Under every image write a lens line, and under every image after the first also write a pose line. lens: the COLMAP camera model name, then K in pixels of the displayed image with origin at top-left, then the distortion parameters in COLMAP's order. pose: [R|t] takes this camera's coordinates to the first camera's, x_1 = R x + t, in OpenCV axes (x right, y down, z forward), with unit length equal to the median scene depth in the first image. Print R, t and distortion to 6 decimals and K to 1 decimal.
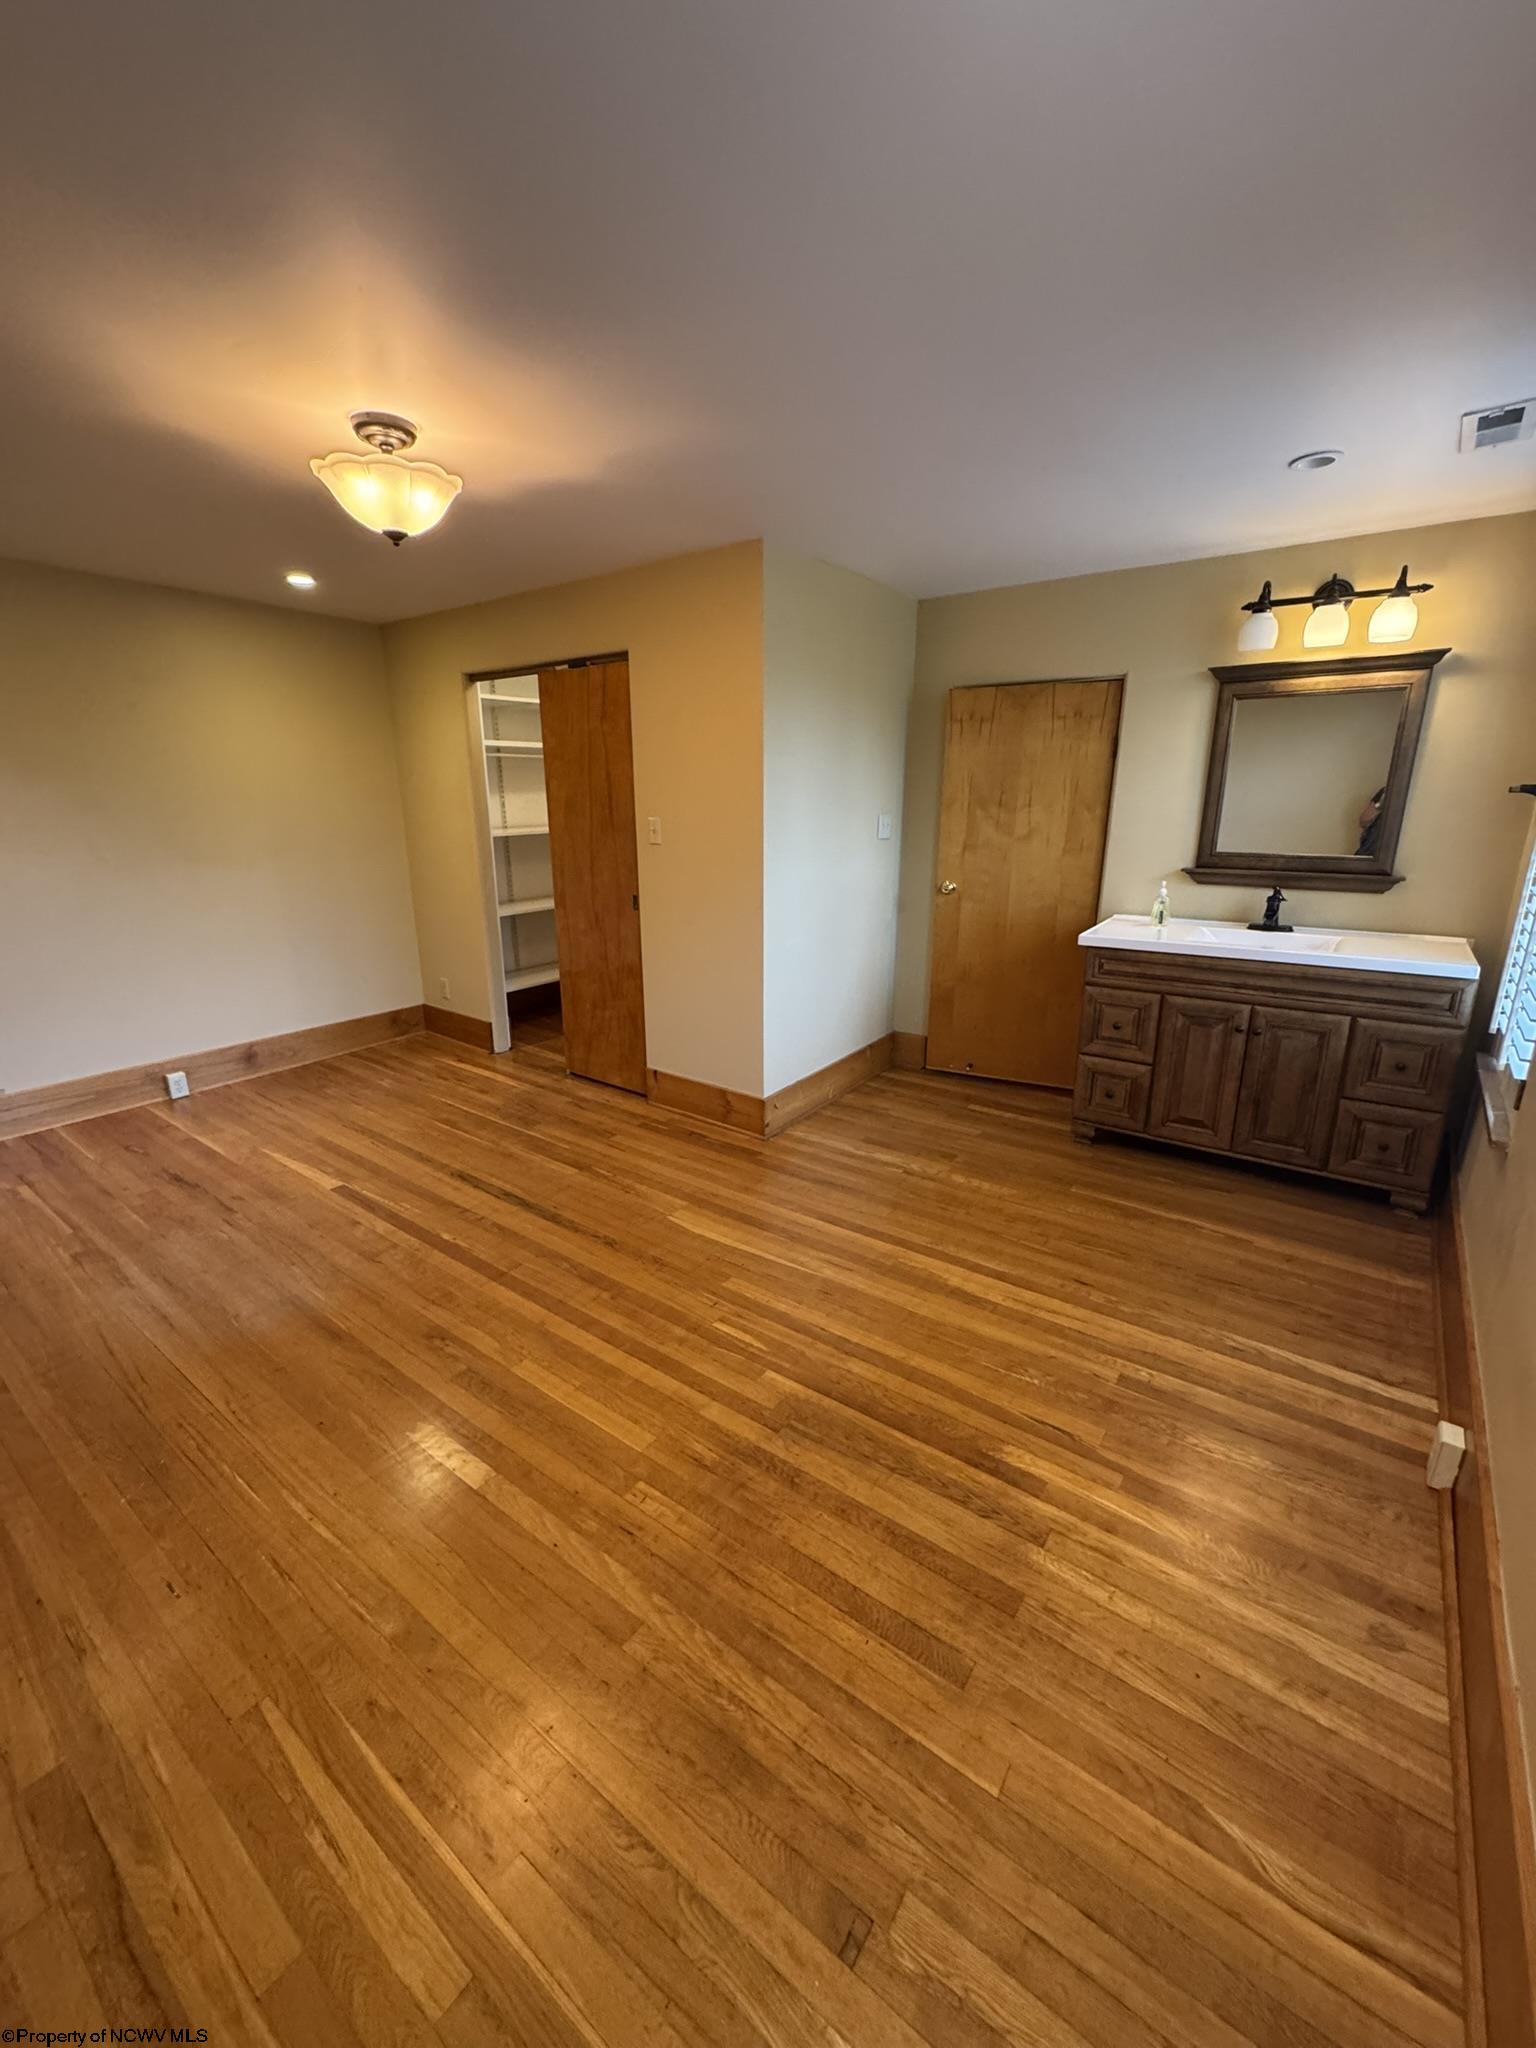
lens RADIAL K [[817.6, 0, 768.0], [0, 817.6, 1024.0], [0, 0, 1]] dist [-0.002971, 0.000384]
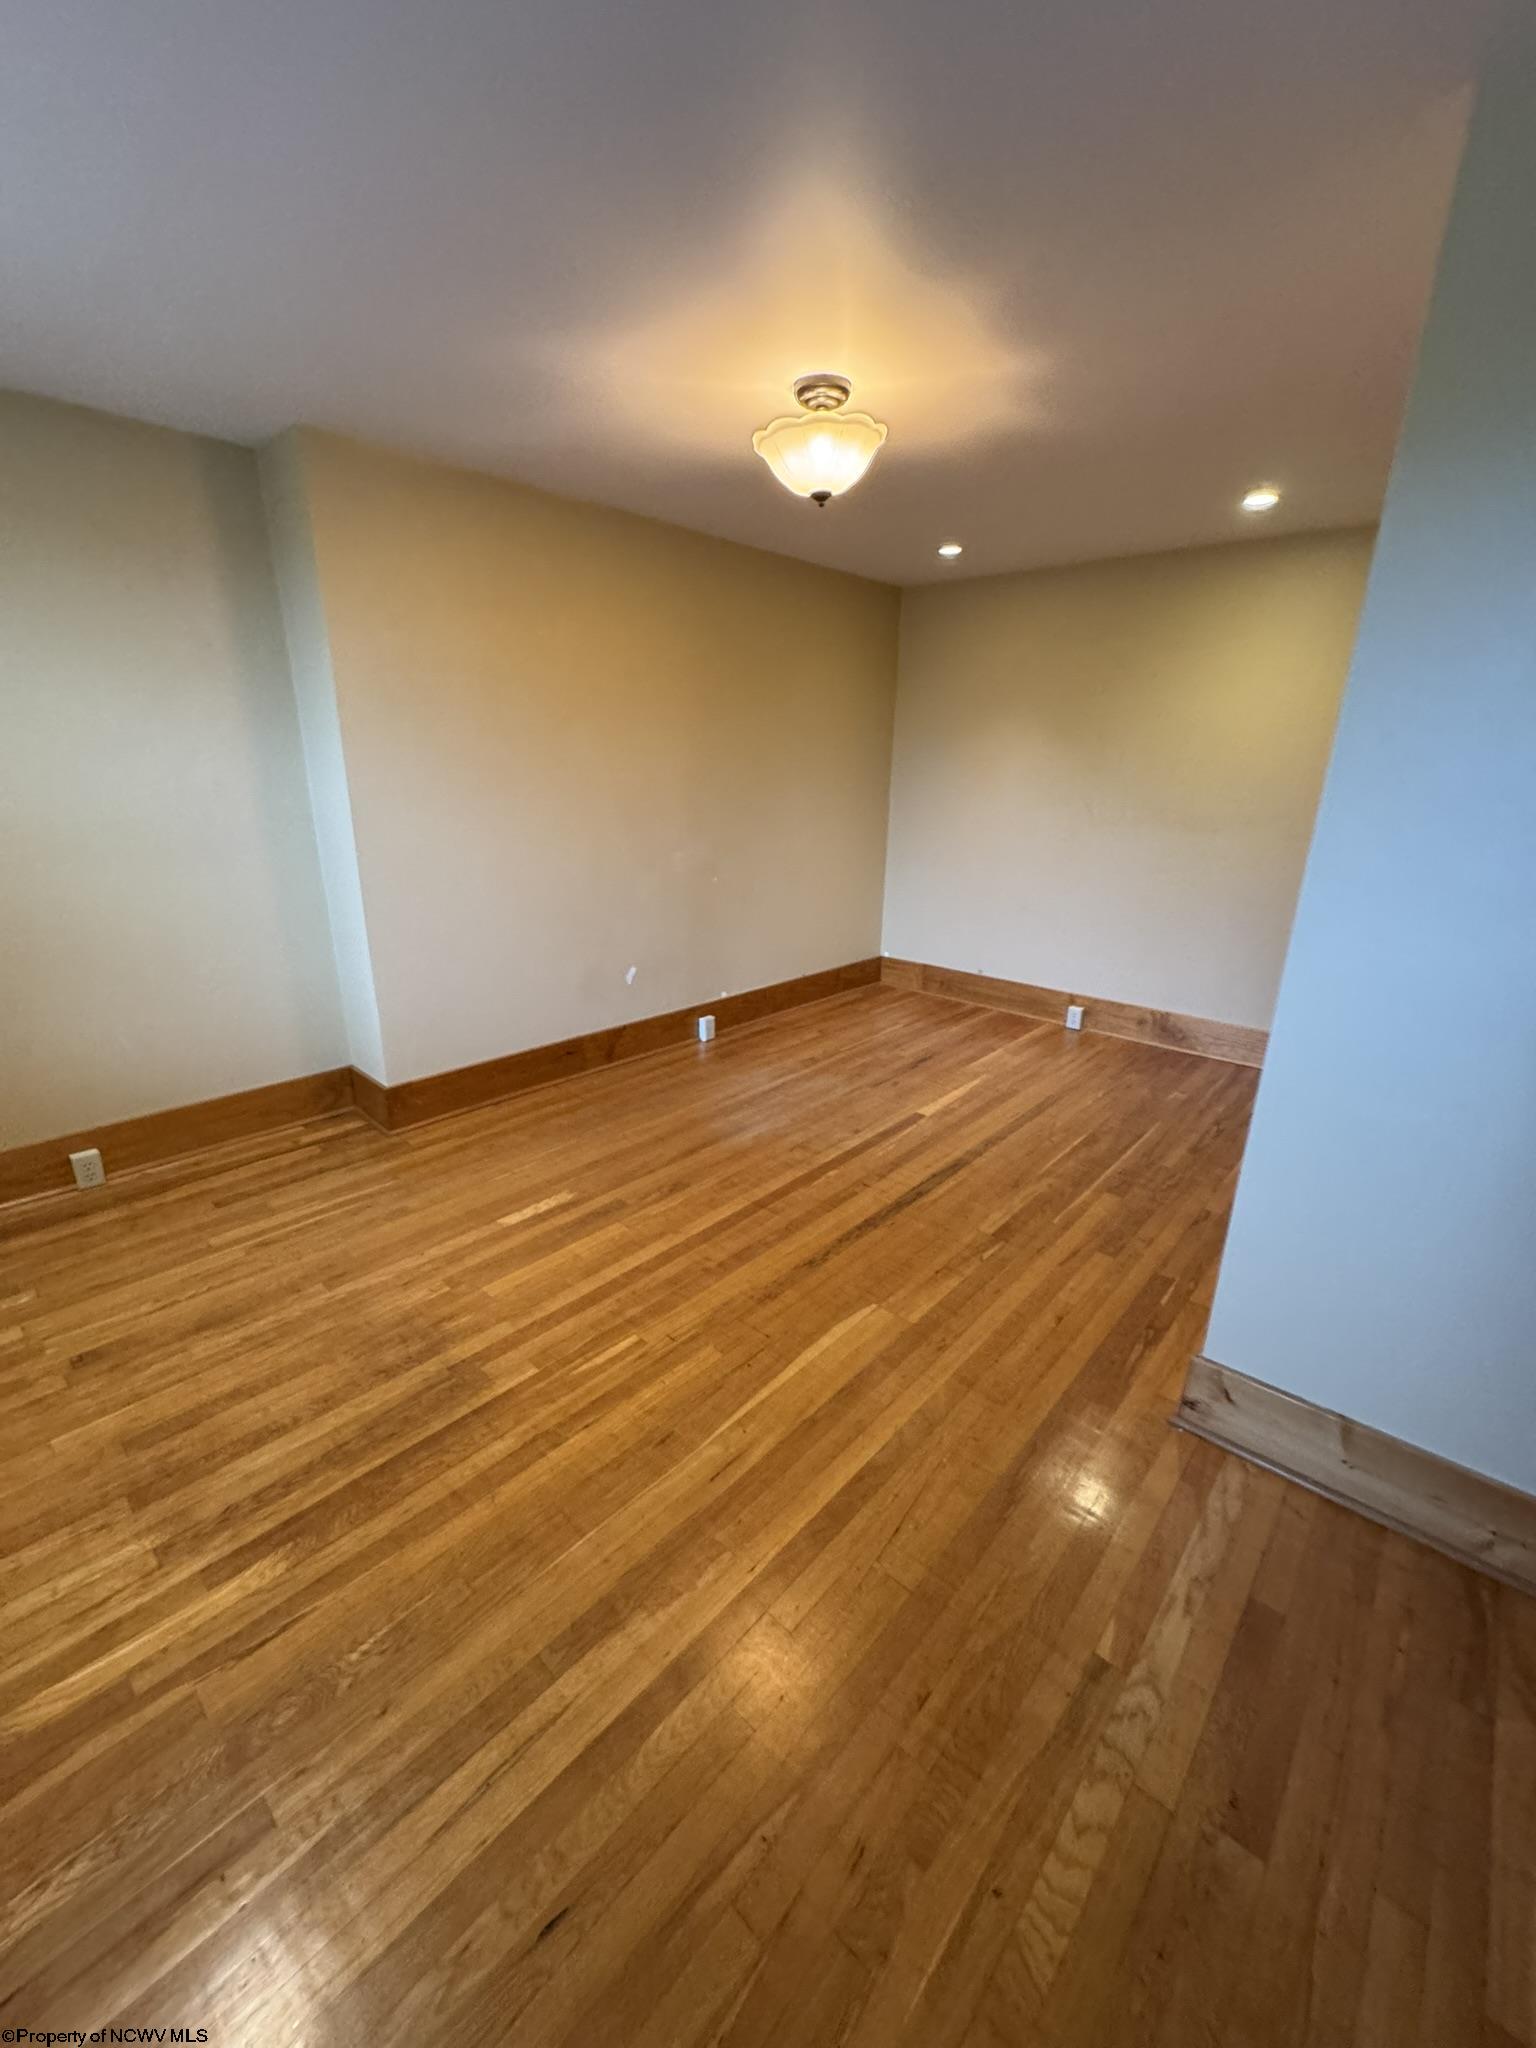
lens RADIAL K [[811.6, 0, 768.0], [0, 811.6, 1024.0], [0, 0, 1]] dist [-0.000145, 0.000235]
pose [[-0.098313, 0.309598, -0.945771, 0.583967], [-0.279962, 0.903388, 0.324826, -0.247868], [0.954964, 0.296714, -0.002139, 0.908216]]
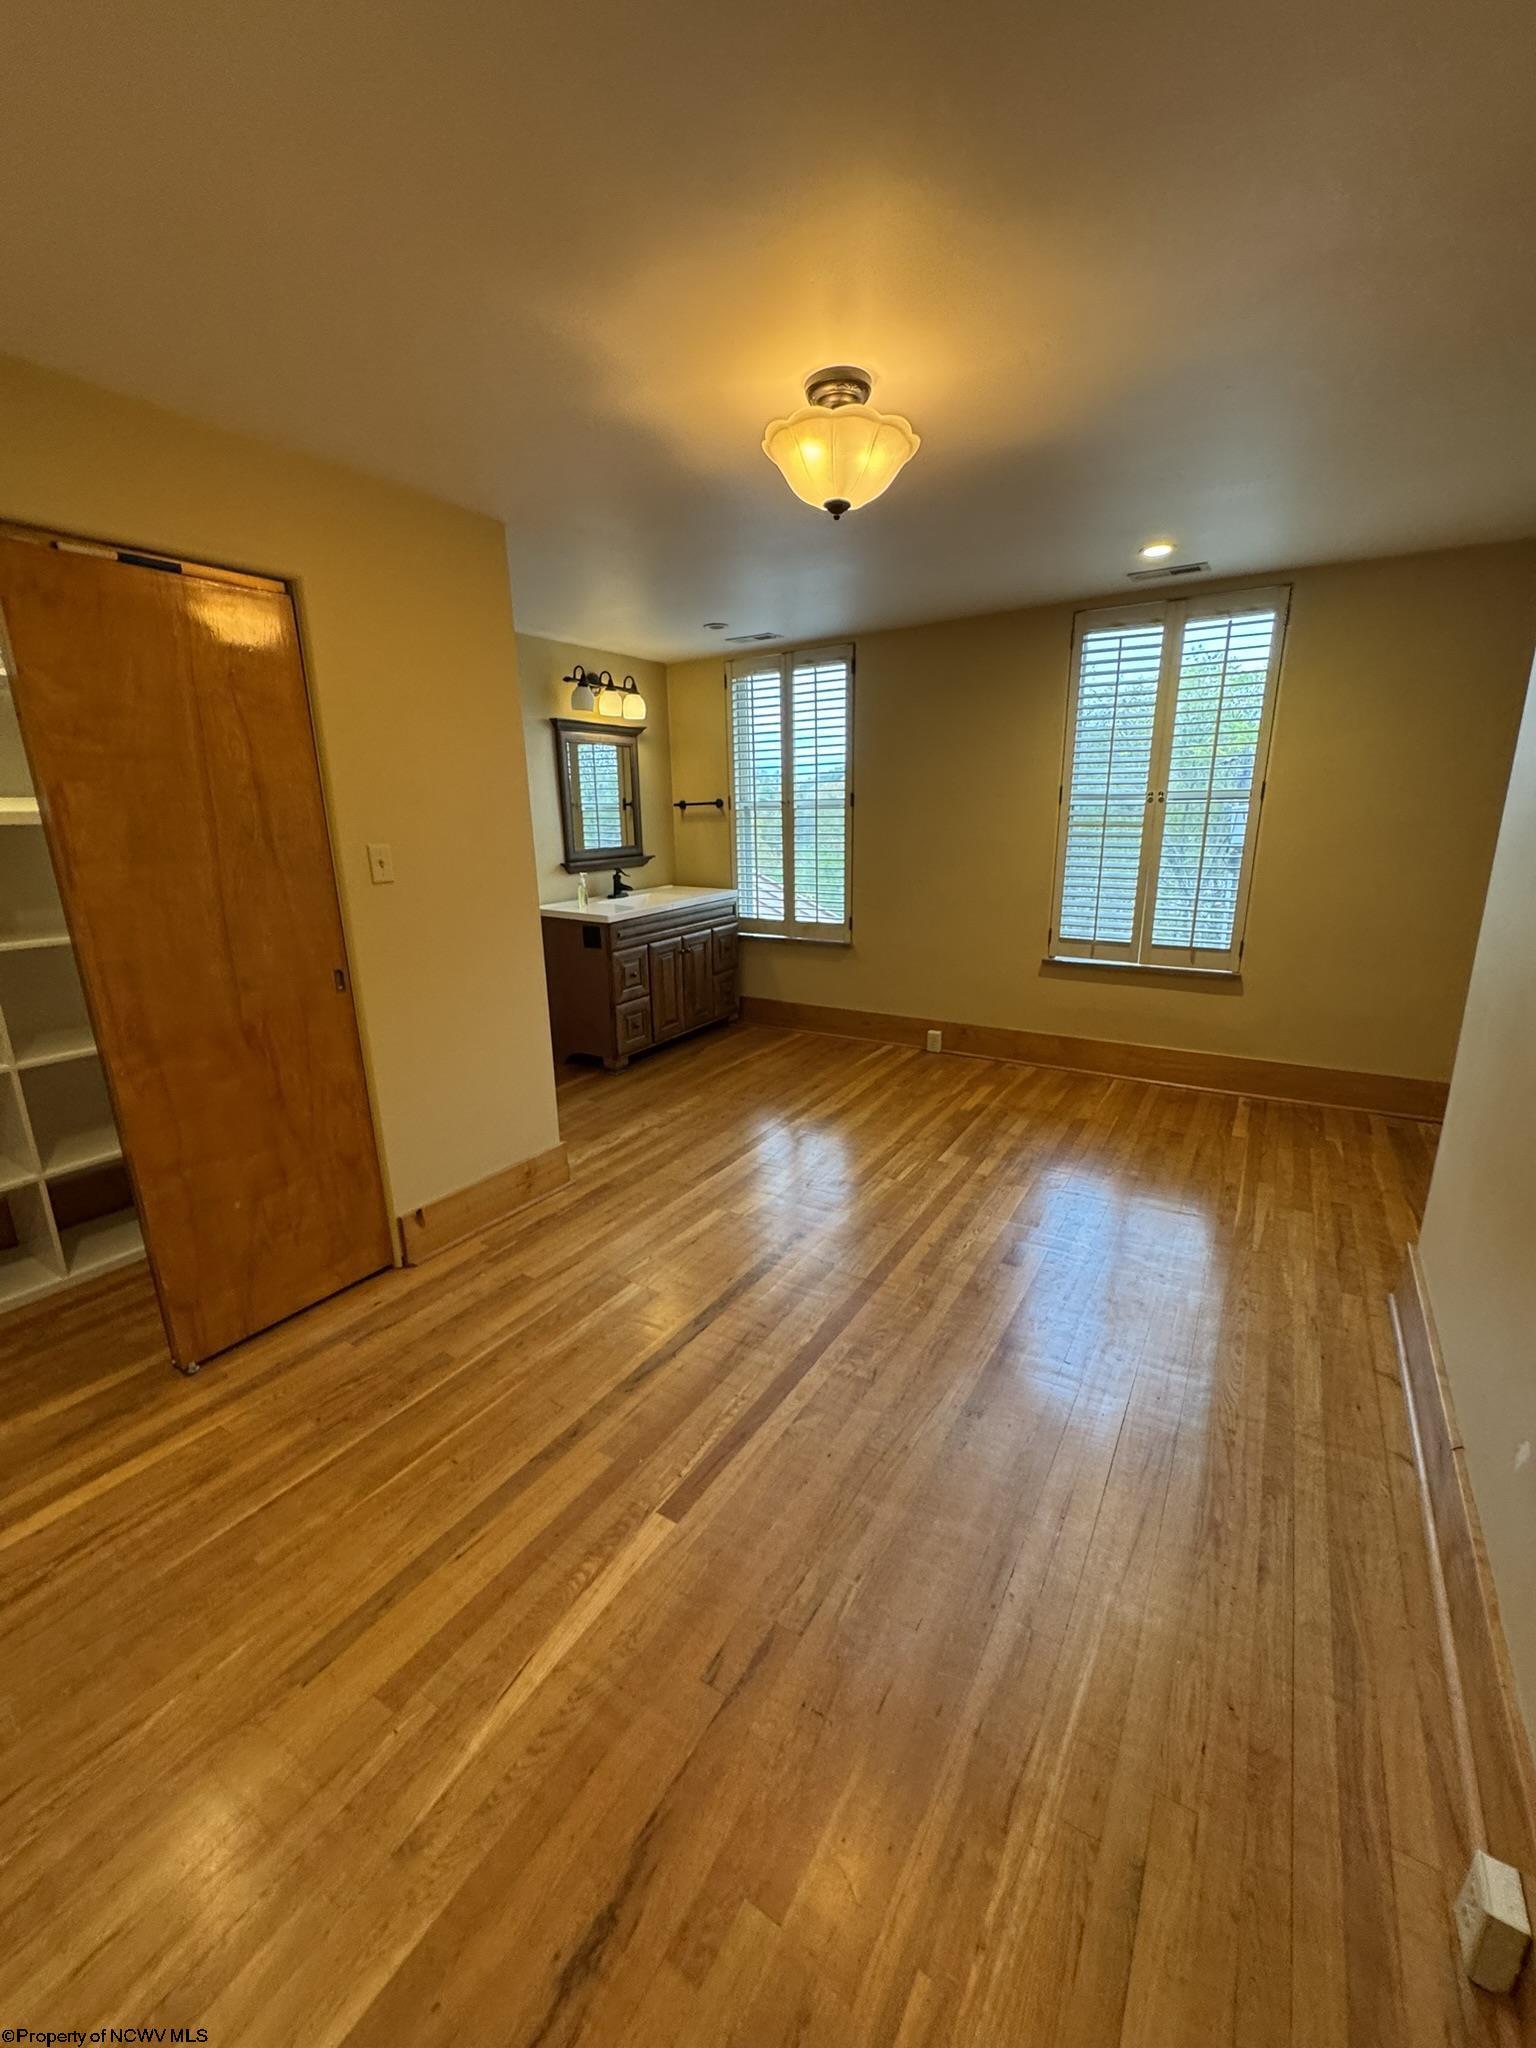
lens RADIAL K [[817.6, 0, 768.0], [0, 817.6, 1024.0], [0, 0, 1]] dist [-0.002971, 0.000384]
pose [[-0.081326, -0.251807, 0.964354, -1.156035], [0.288359, 0.920236, 0.264605, -0.270926], [-0.954063, 0.299599, -0.002228, 0.992202]]
